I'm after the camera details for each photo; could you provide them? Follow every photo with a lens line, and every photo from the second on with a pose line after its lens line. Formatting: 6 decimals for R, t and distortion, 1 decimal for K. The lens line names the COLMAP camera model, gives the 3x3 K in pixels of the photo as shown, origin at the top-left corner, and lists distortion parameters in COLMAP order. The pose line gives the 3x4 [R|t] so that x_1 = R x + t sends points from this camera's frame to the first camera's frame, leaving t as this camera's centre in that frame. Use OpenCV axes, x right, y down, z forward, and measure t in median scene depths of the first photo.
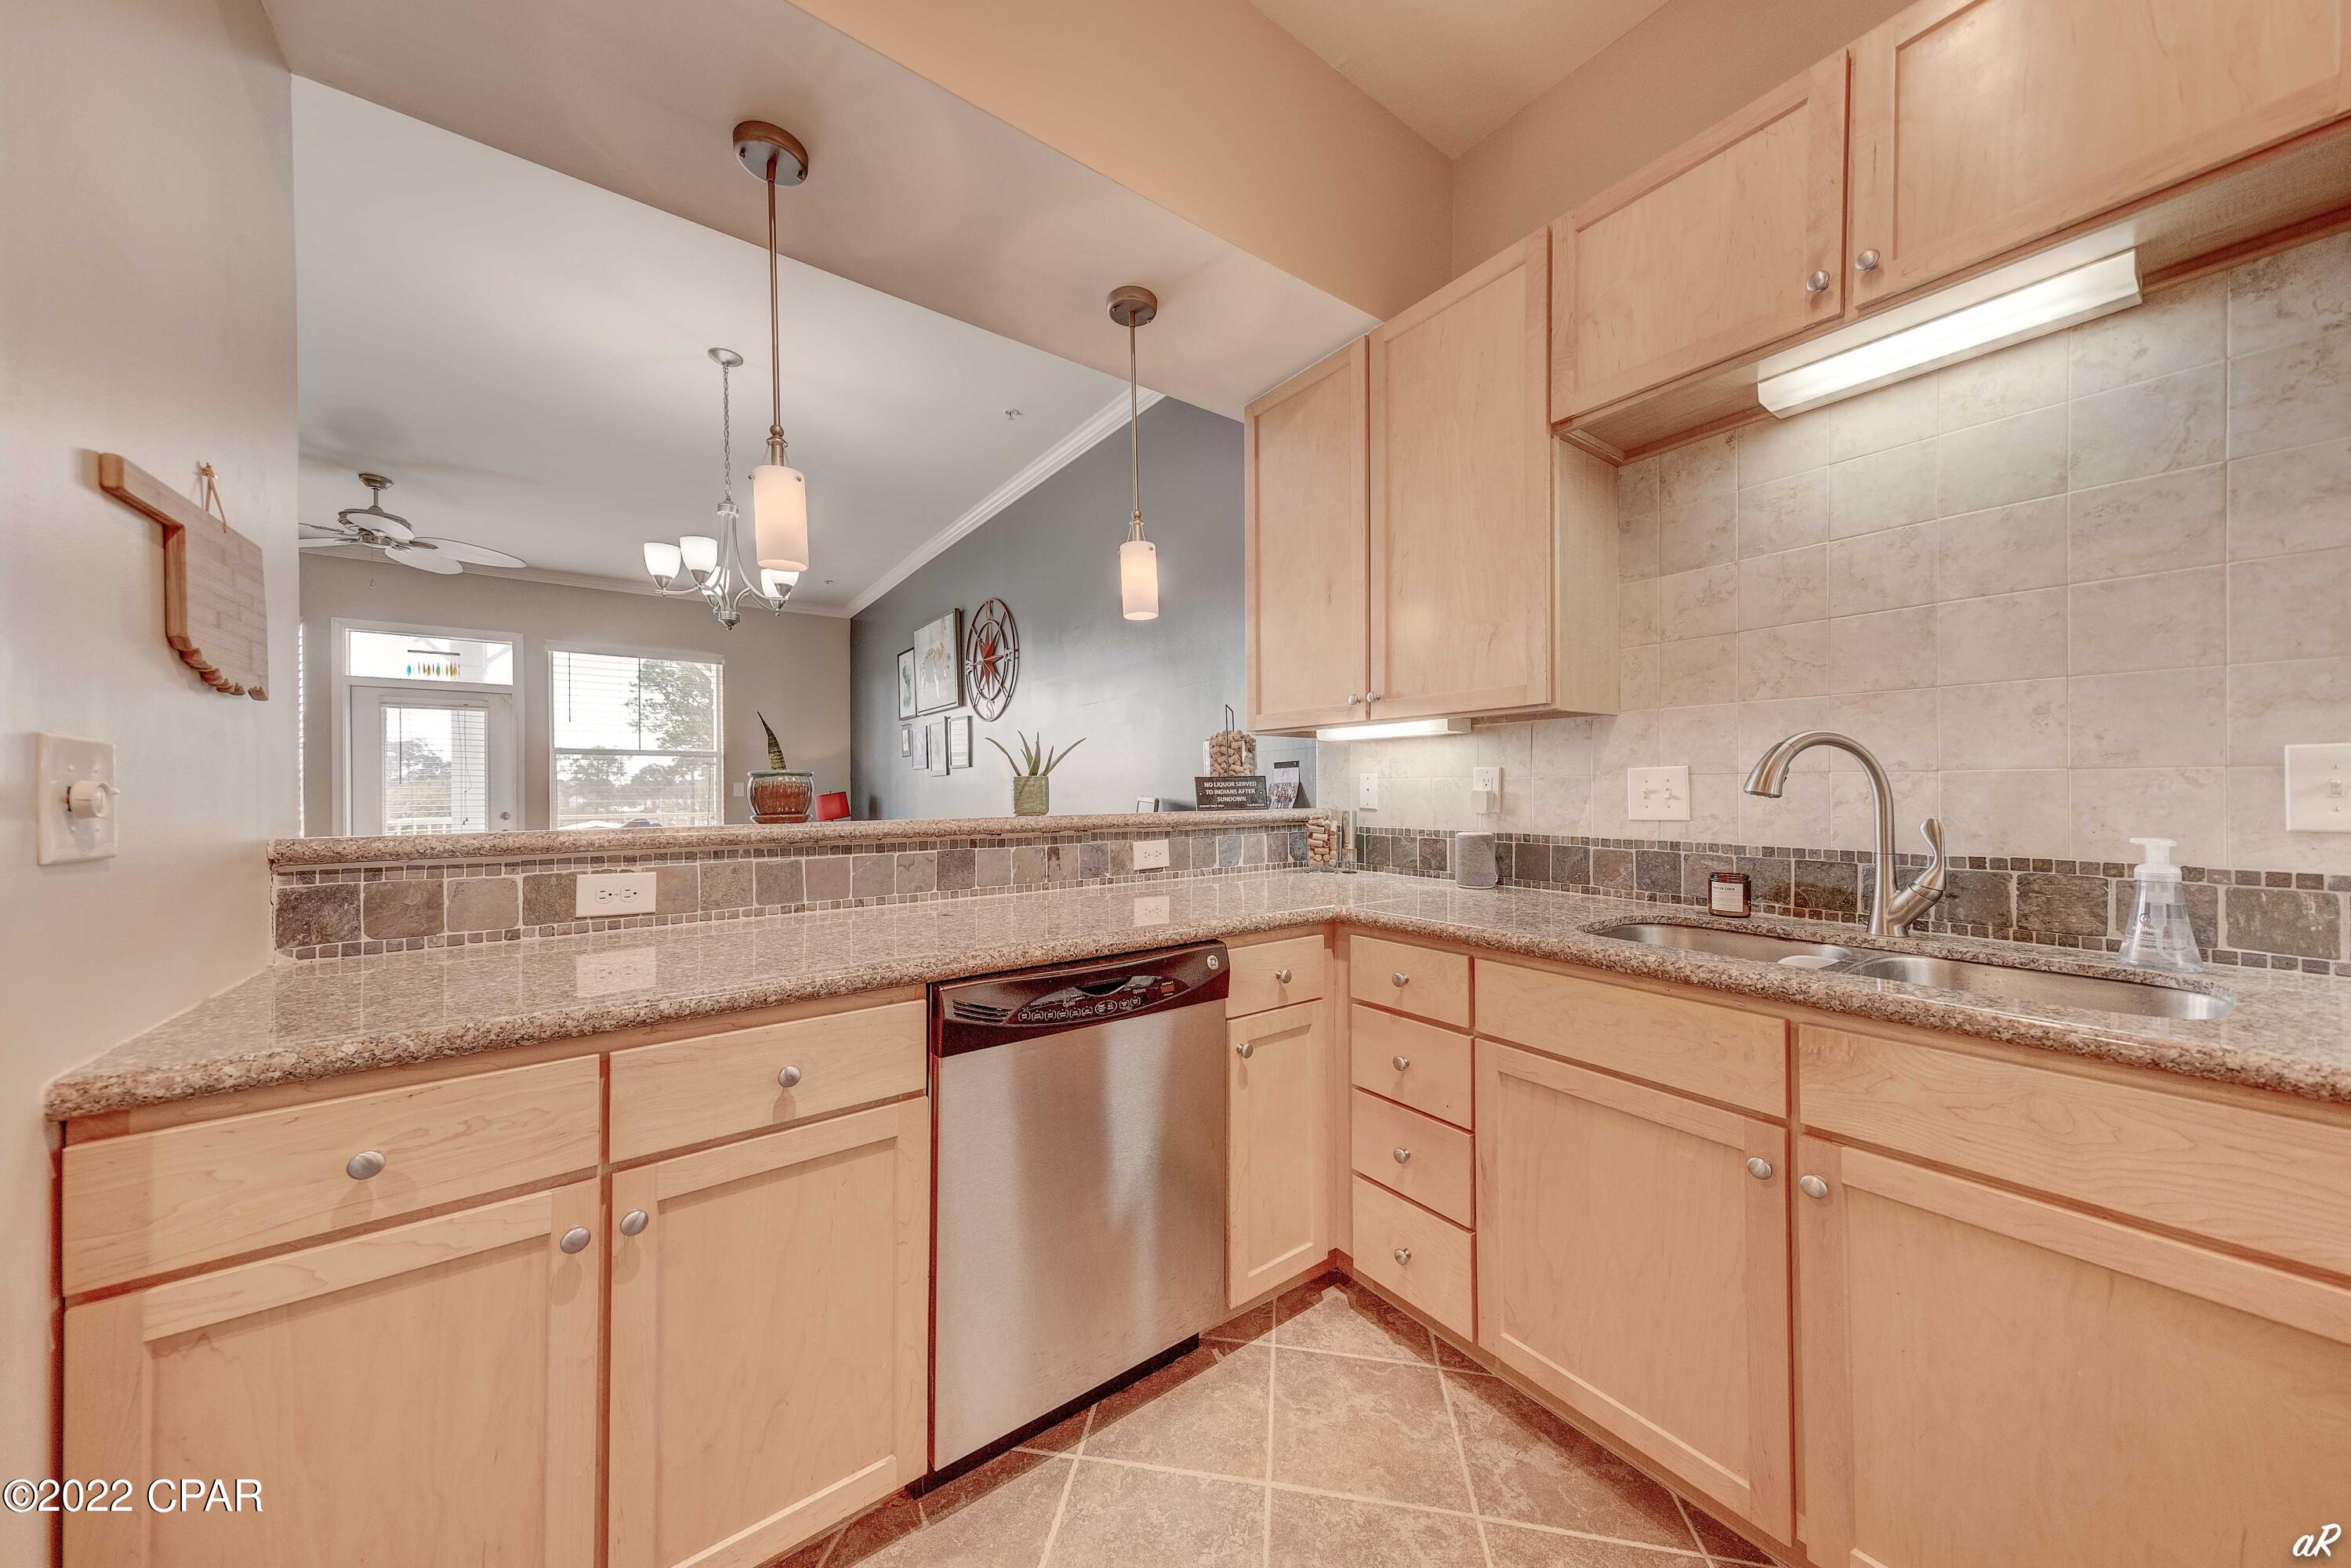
lens RADIAL K [[785.5, 0, 1160.4], [0, 785.5, 778.5], [0, 0, 1]] dist [0.024448, -0.000073]
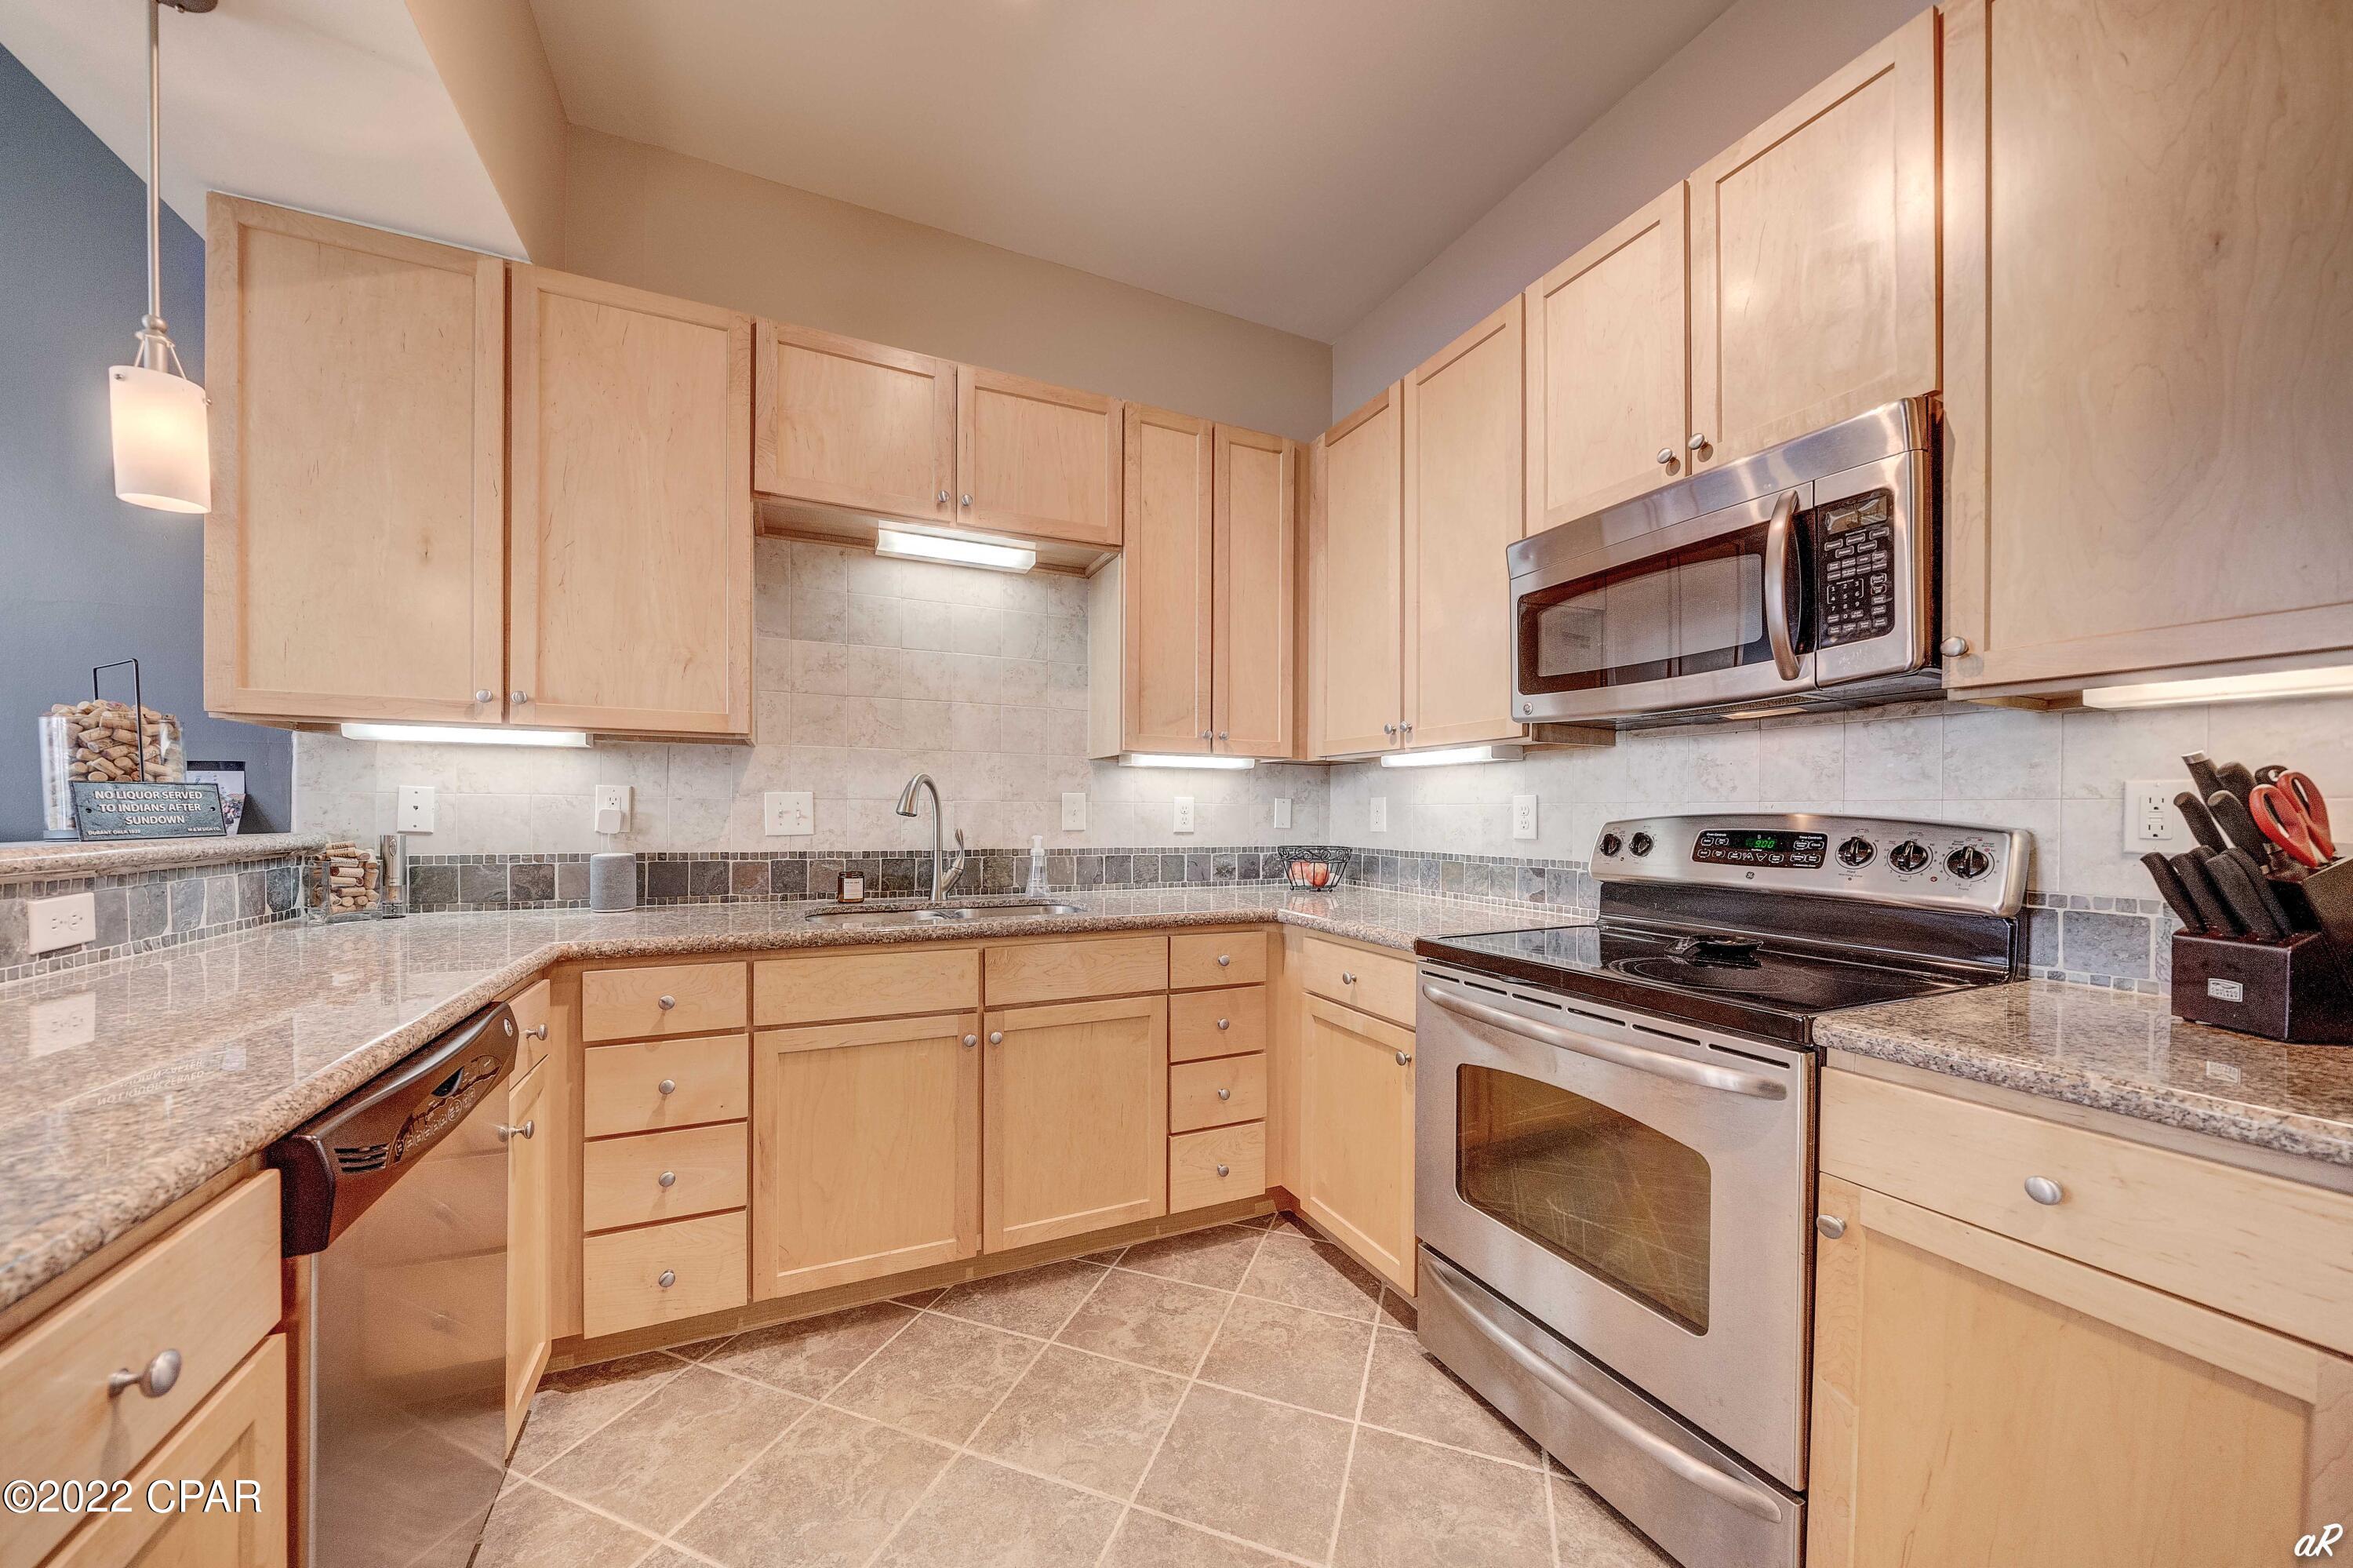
lens RADIAL K [[819.1, 0, 1160.1], [0, 819.1, 796.5], [0, 0, 1]] dist [-0.000994, -0.000043]
pose [[0.201770, 0.025300, 0.979106, -0.525439], [-0.021100, 0.999547, -0.021480, 0.007640], [-0.979206, -0.016325, 0.202212, 0.179101]]
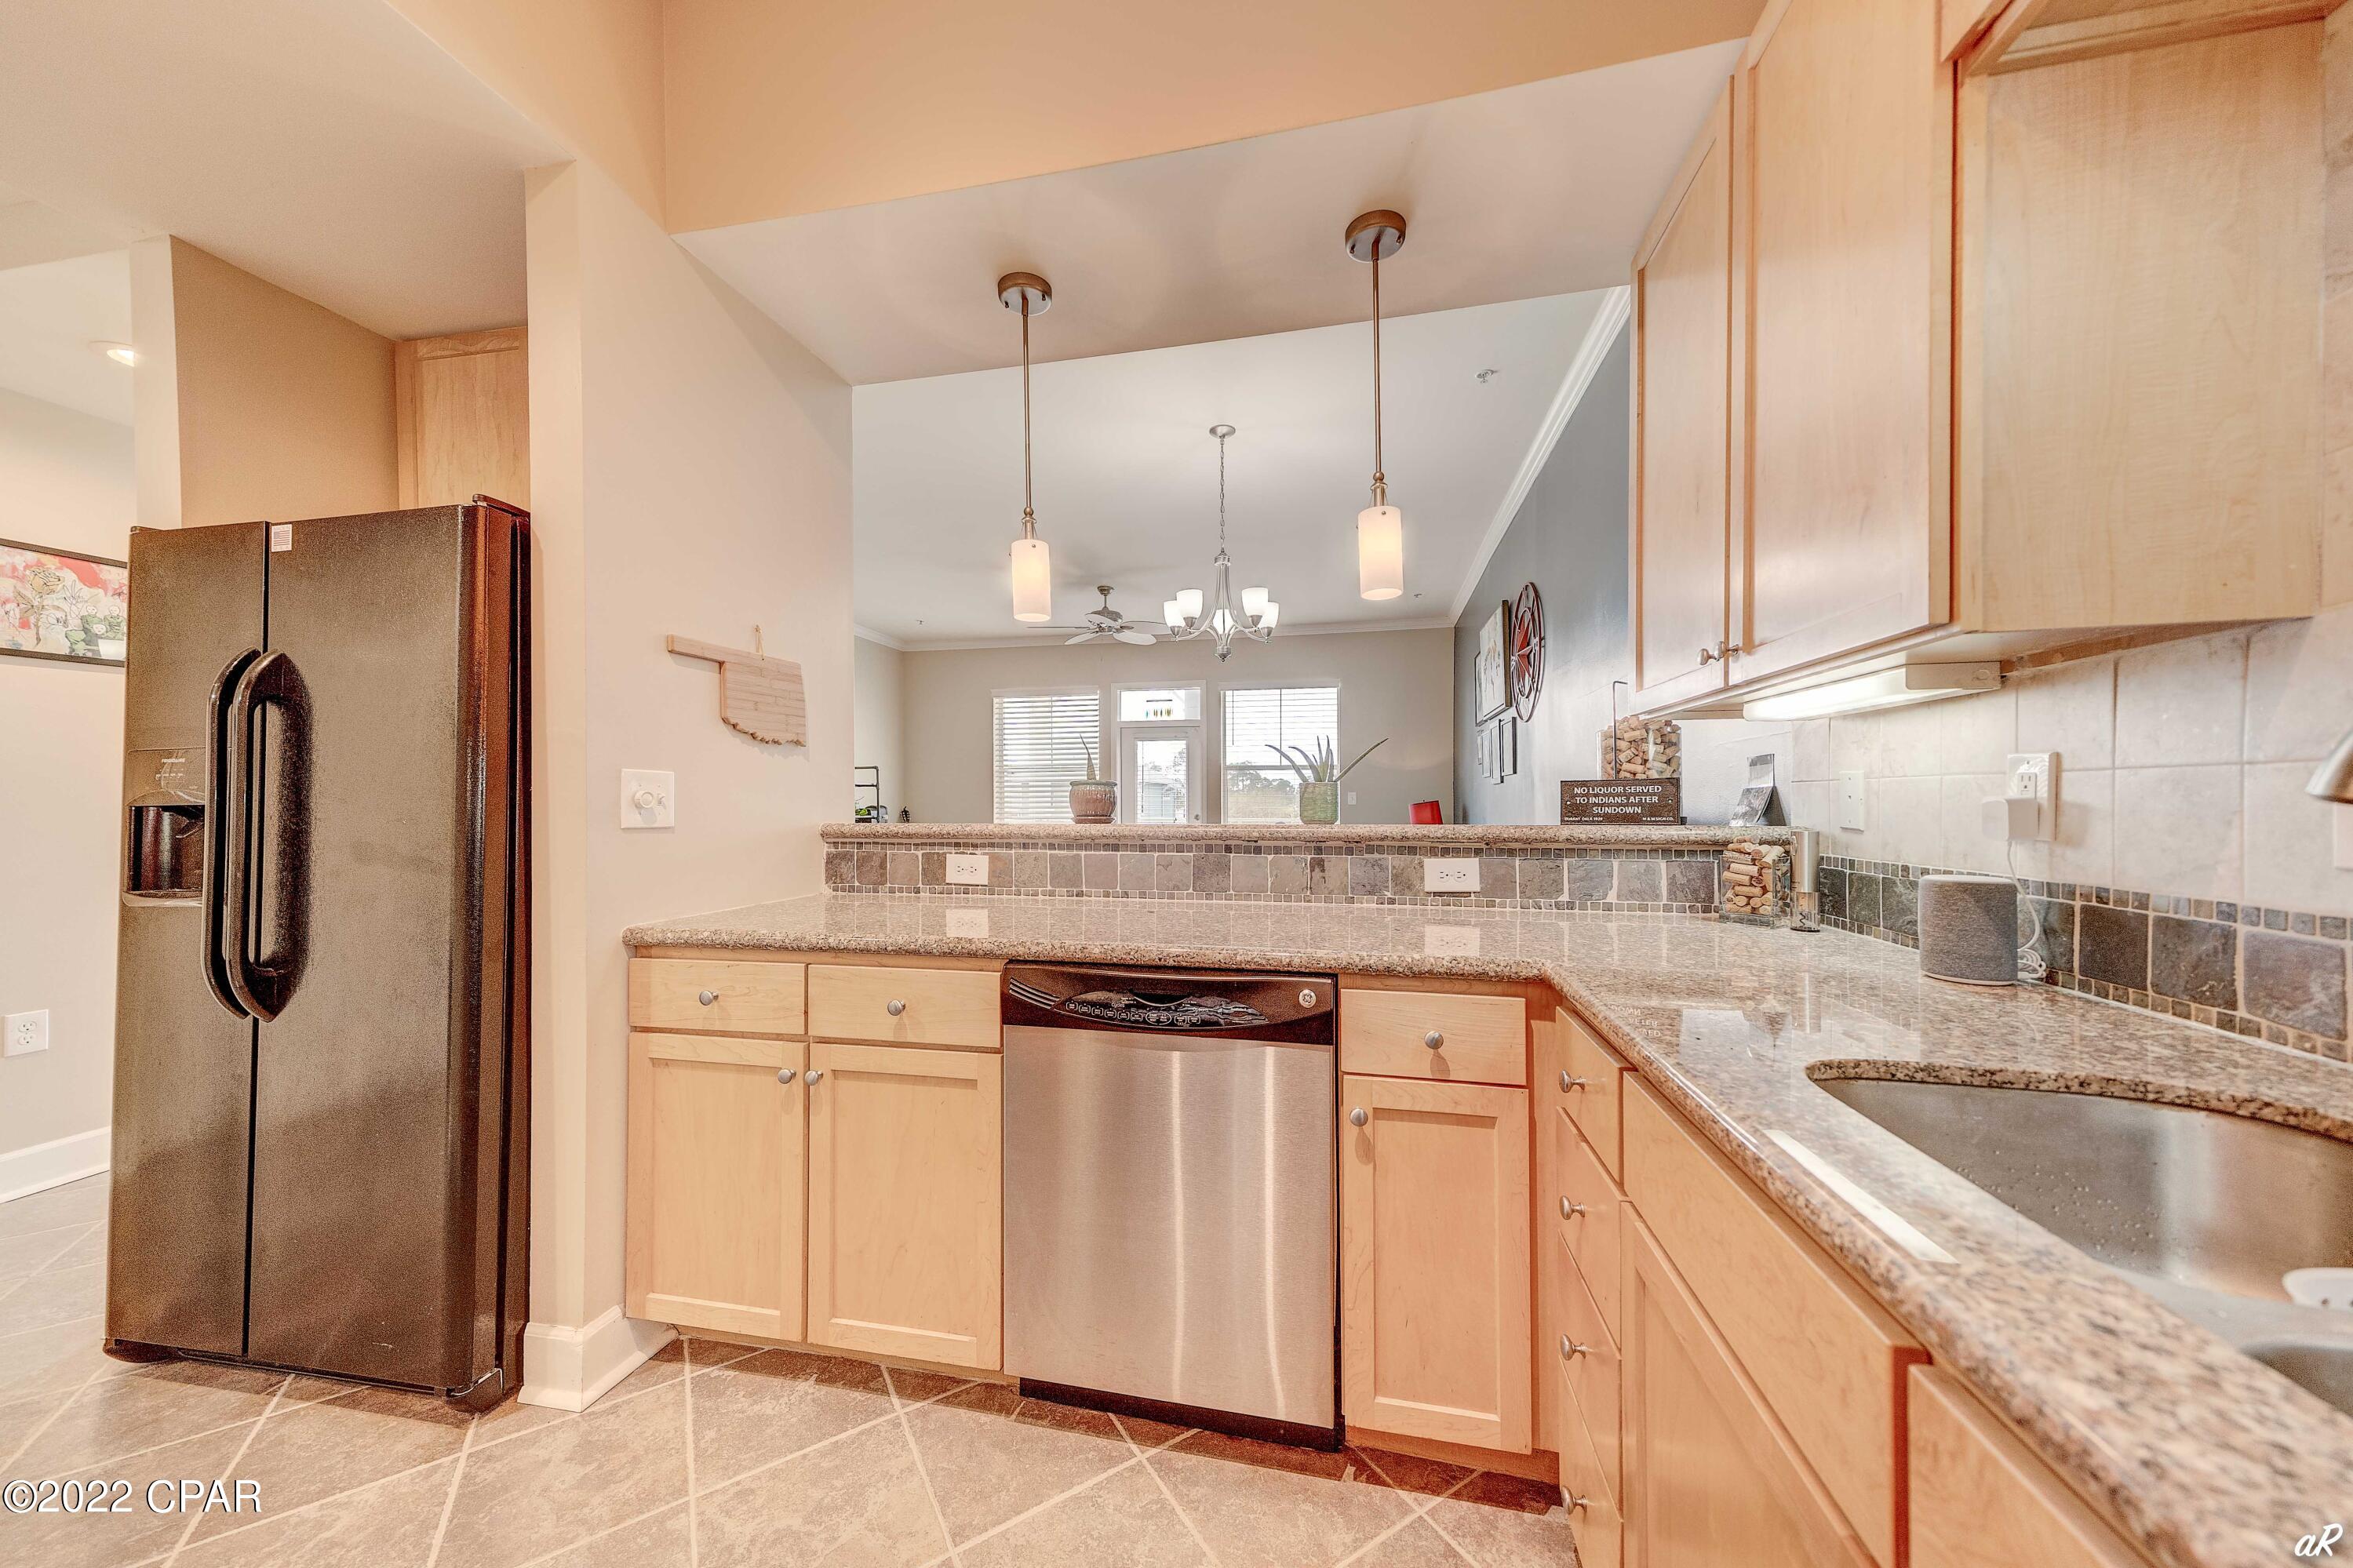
lens RADIAL K [[800.3, 0, 1178.6], [0, 800.3, 793.8], [0, 0, 1]] dist [0.019162, -0.000018]
pose [[0.668440, -0.002936, -0.743760, 0.538164], [0.007430, 0.999969, 0.002730, 0.008129], [0.743729, -0.007351, 0.668441, 0.279916]]
